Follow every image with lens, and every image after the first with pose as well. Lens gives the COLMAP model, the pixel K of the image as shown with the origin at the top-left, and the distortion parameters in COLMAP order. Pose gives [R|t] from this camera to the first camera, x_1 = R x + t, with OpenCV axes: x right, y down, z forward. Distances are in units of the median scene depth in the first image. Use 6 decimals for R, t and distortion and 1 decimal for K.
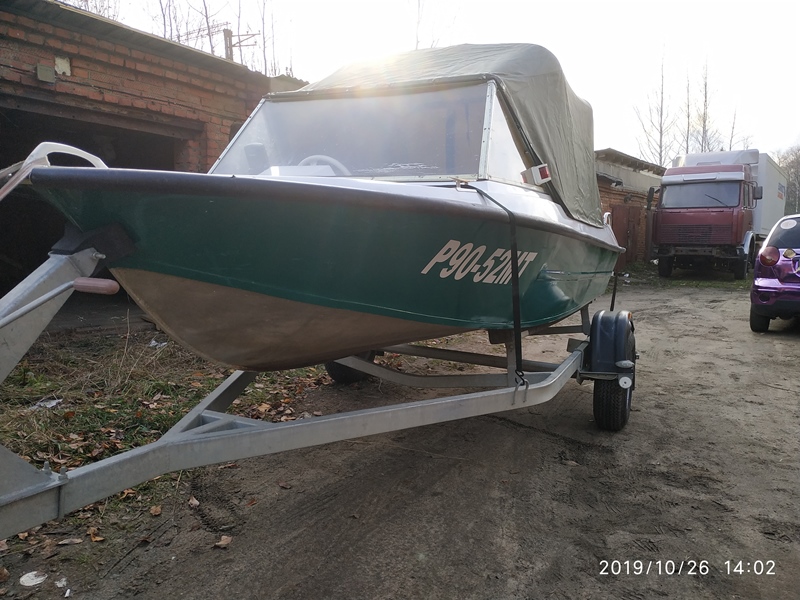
lens RADIAL K [[583.4, 0, 393.0], [0, 583.4, 305.1], [0, 0, 1]] dist [-0.003788, 0.003361]
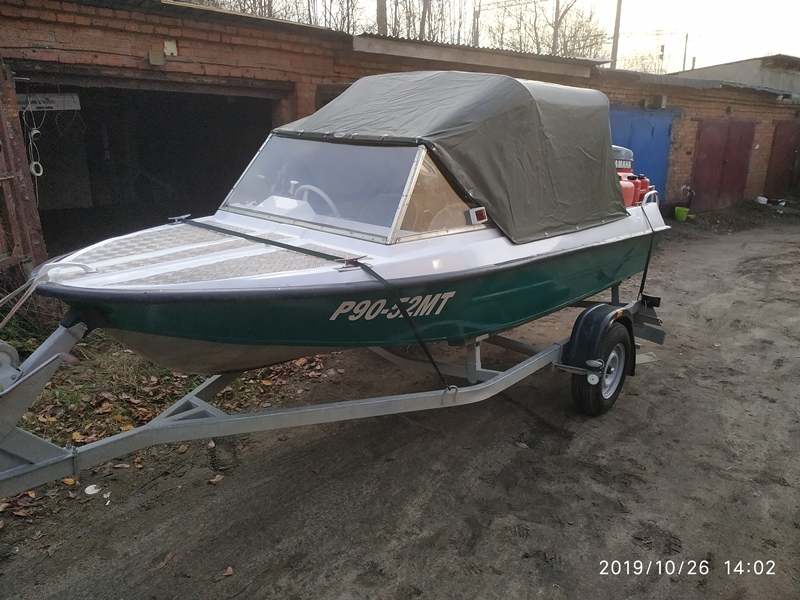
lens RADIAL K [[583.4, 0, 387.2], [0, 583.4, 304.9], [0, 0, 1]] dist [-0.003788, 0.003361]
pose [[0.964369, 0.078082, -0.252777, 0.354645], [-0.033333, 0.983702, 0.176691, -0.229052], [0.262453, -0.161970, 0.951254, -0.157586]]
